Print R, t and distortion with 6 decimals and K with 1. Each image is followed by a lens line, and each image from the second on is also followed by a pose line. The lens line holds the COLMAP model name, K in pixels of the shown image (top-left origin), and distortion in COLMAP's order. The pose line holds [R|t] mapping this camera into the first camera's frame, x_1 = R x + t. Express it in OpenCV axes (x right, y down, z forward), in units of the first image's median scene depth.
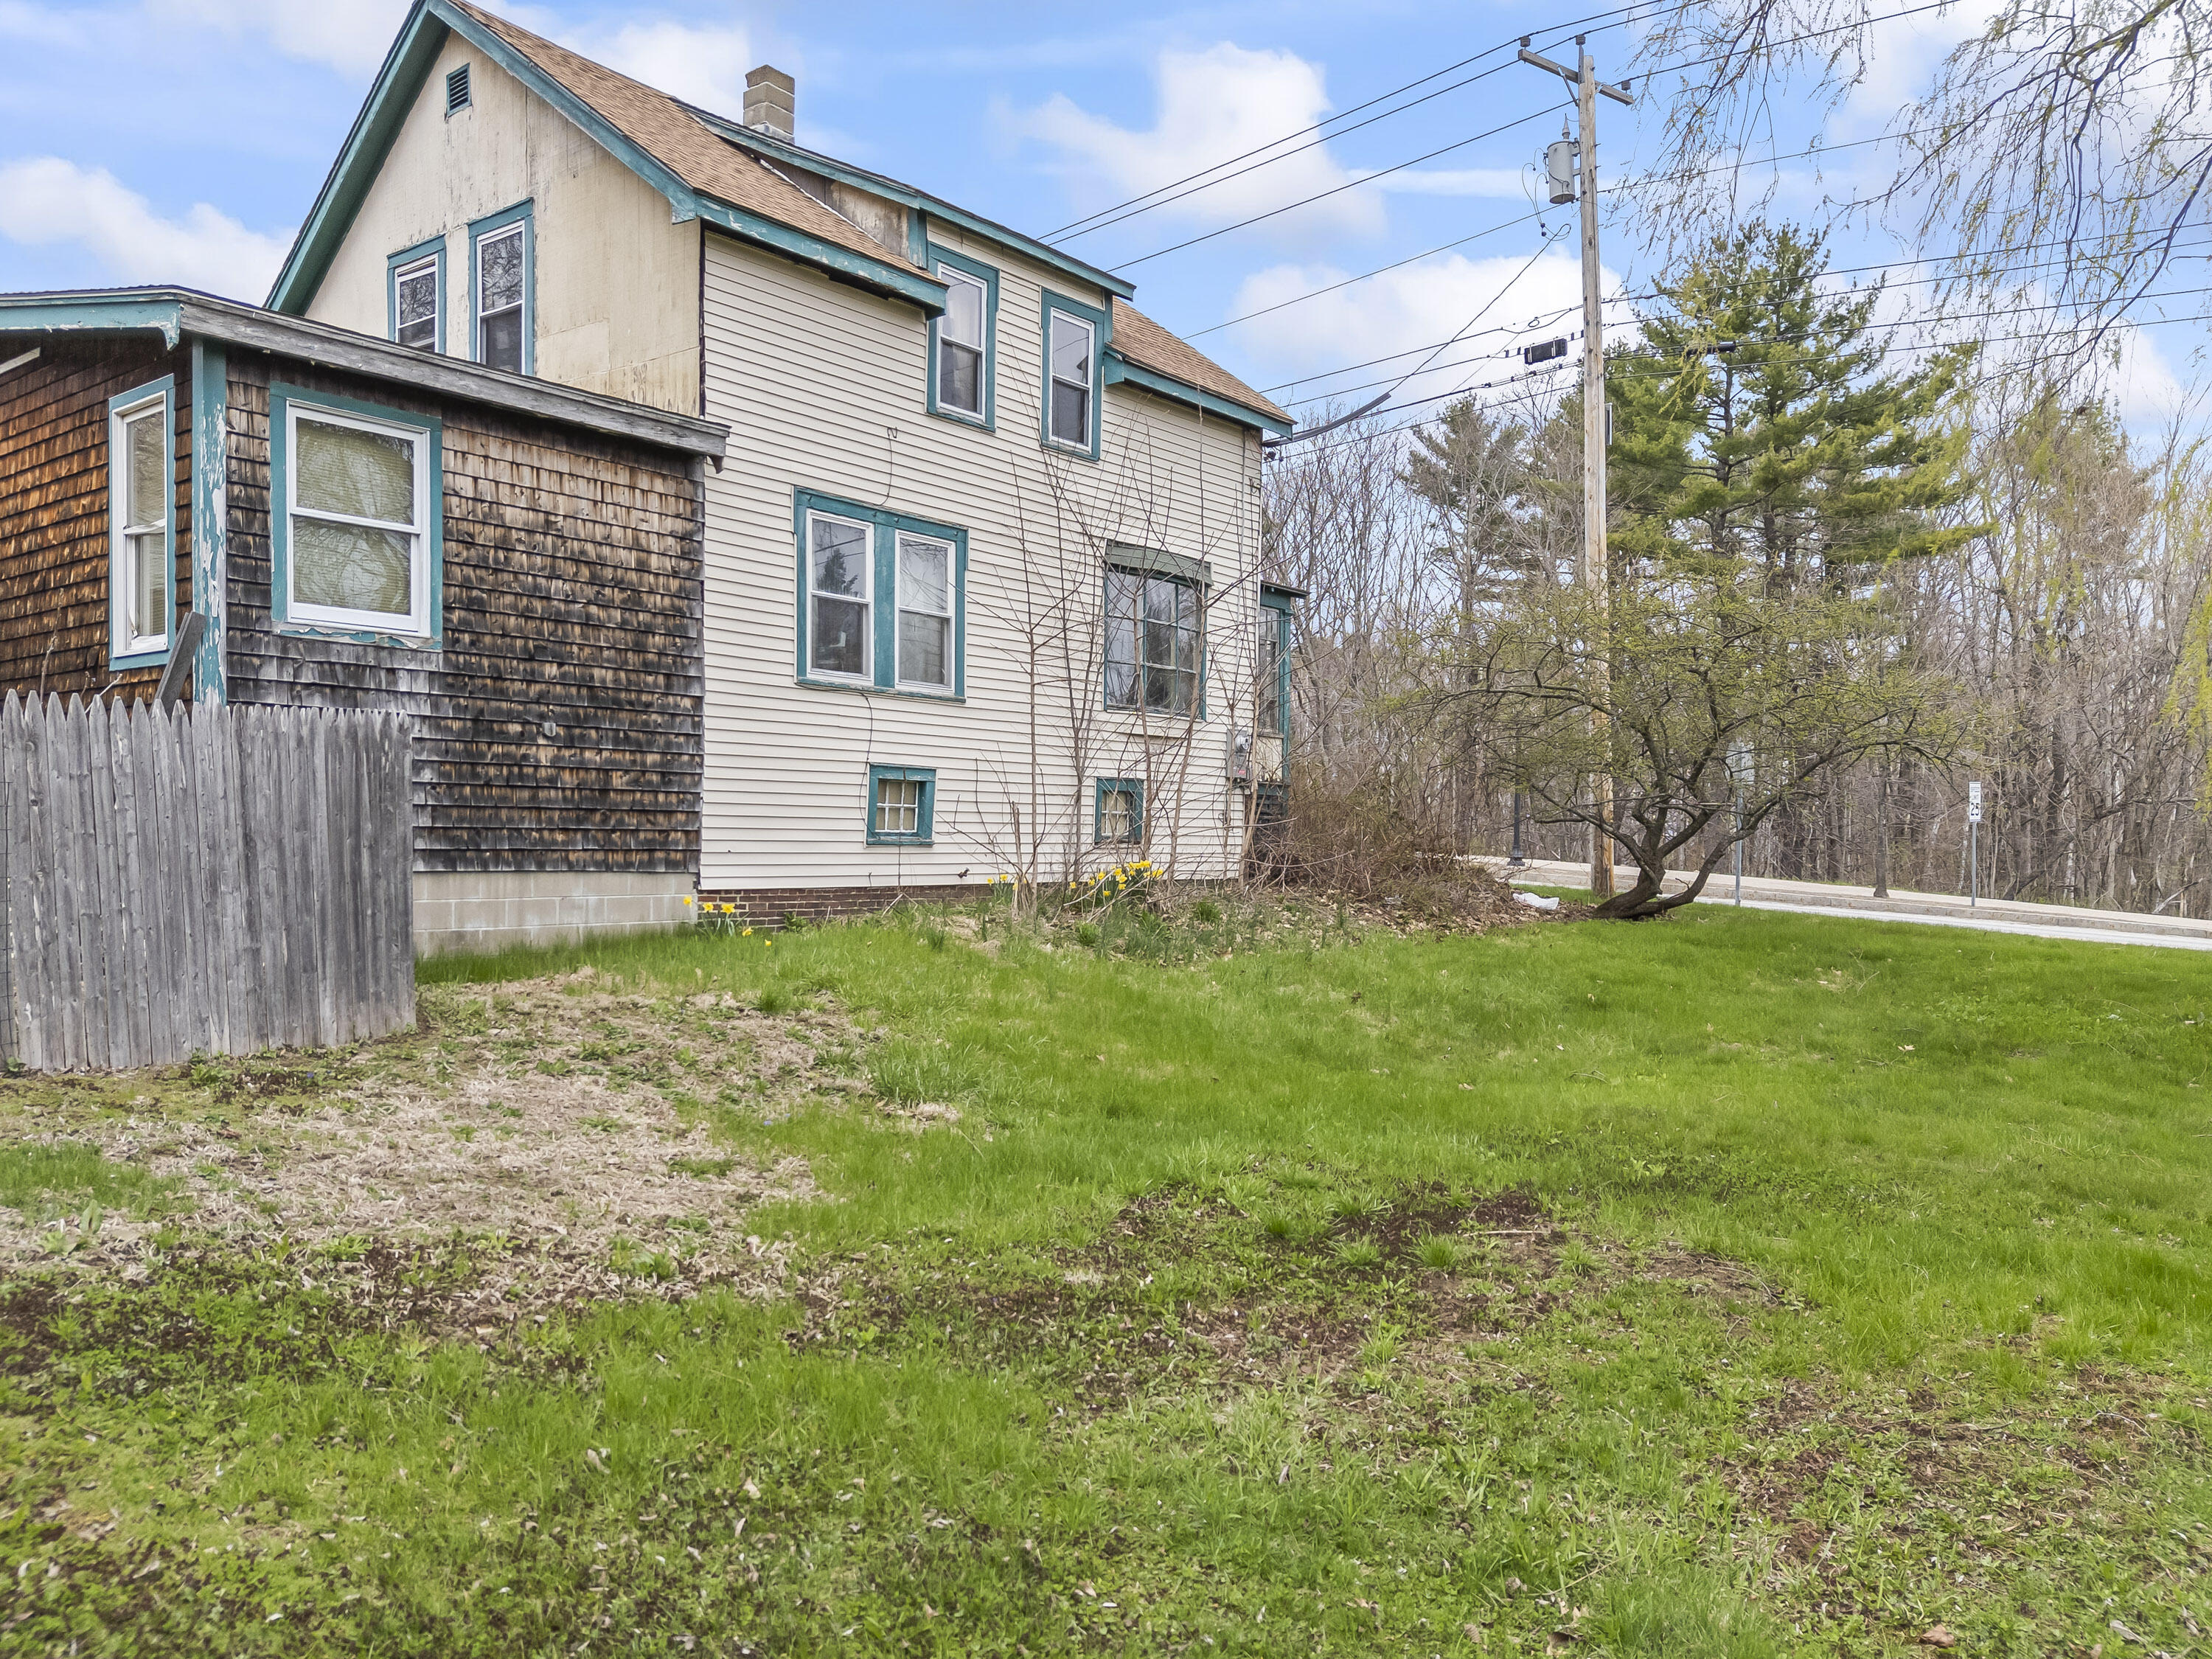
lens RADIAL K [[1614.5, 0, 1110.8], [0, 1614.5, 838.5], [0, 0, 1]] dist [0.081481, -0.081271]
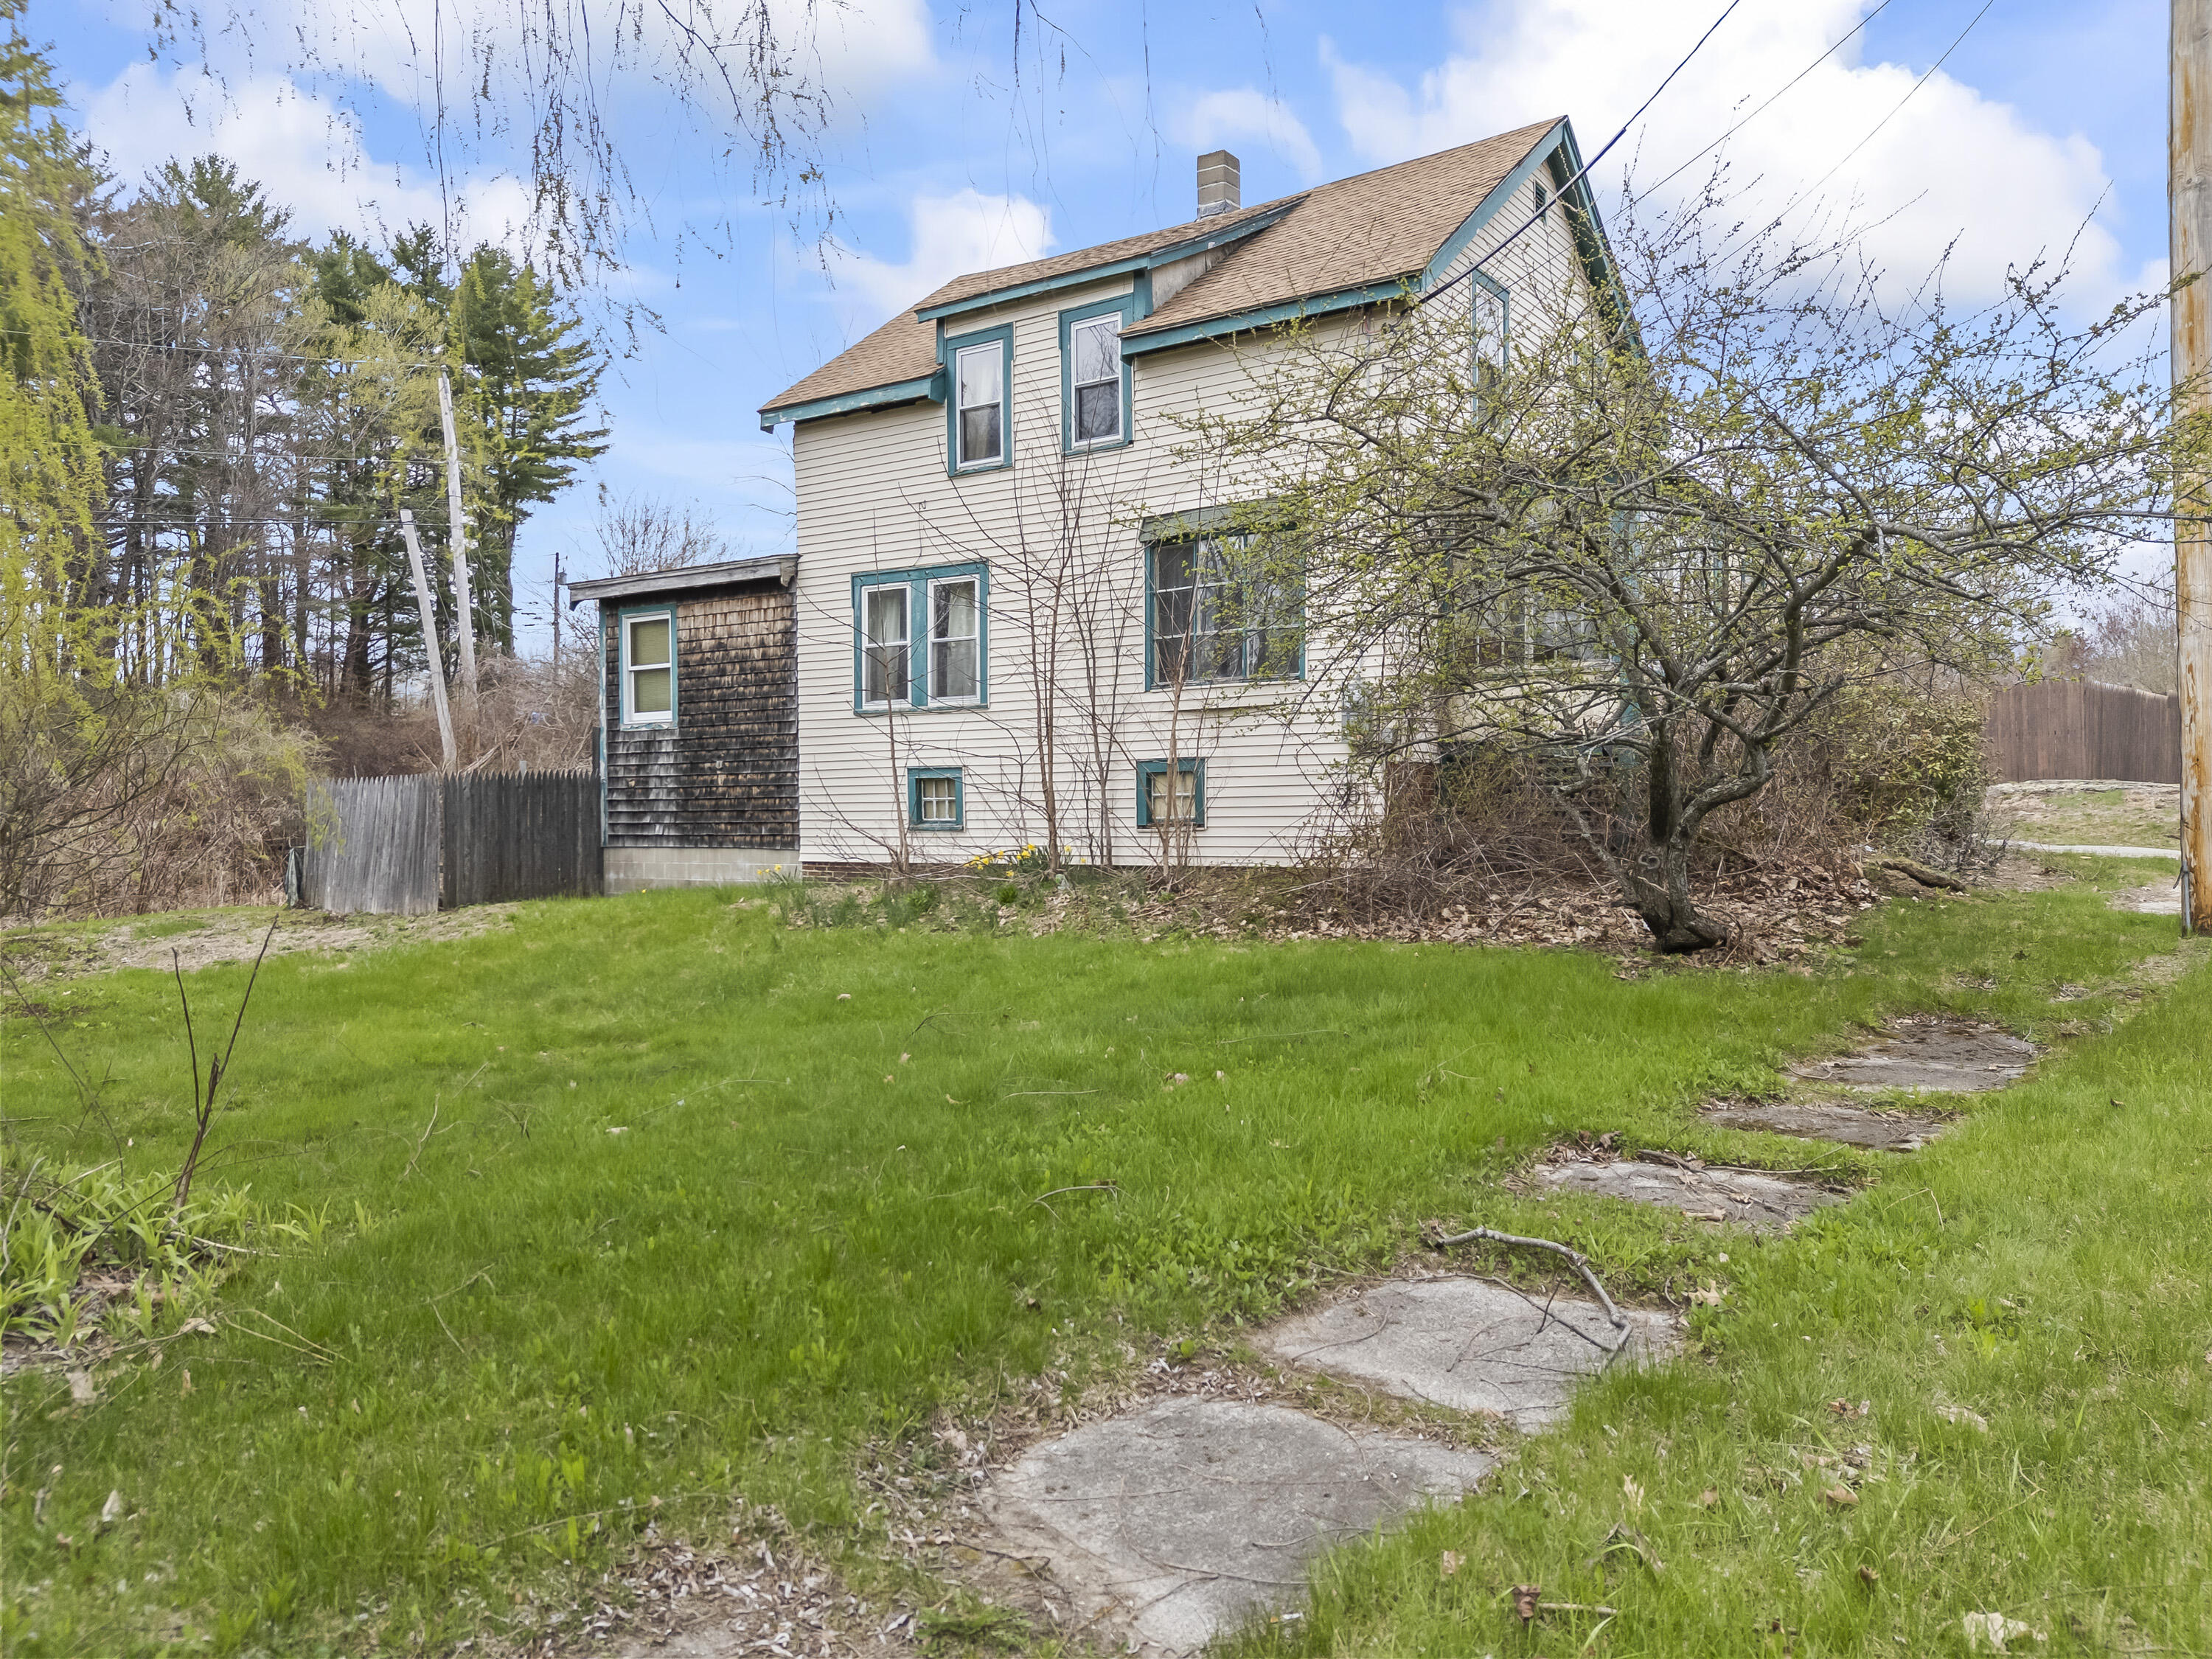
lens RADIAL K [[1614.5, 0, 1110.8], [0, 1614.5, 838.5], [0, 0, 1]] dist [0.081481, -0.081271]
pose [[0.073708, -0.016968, -0.997135, 1.085425], [-0.003505, 0.999845, -0.017273, 0.030083], [0.997274, 0.004768, 0.073637, 1.010648]]
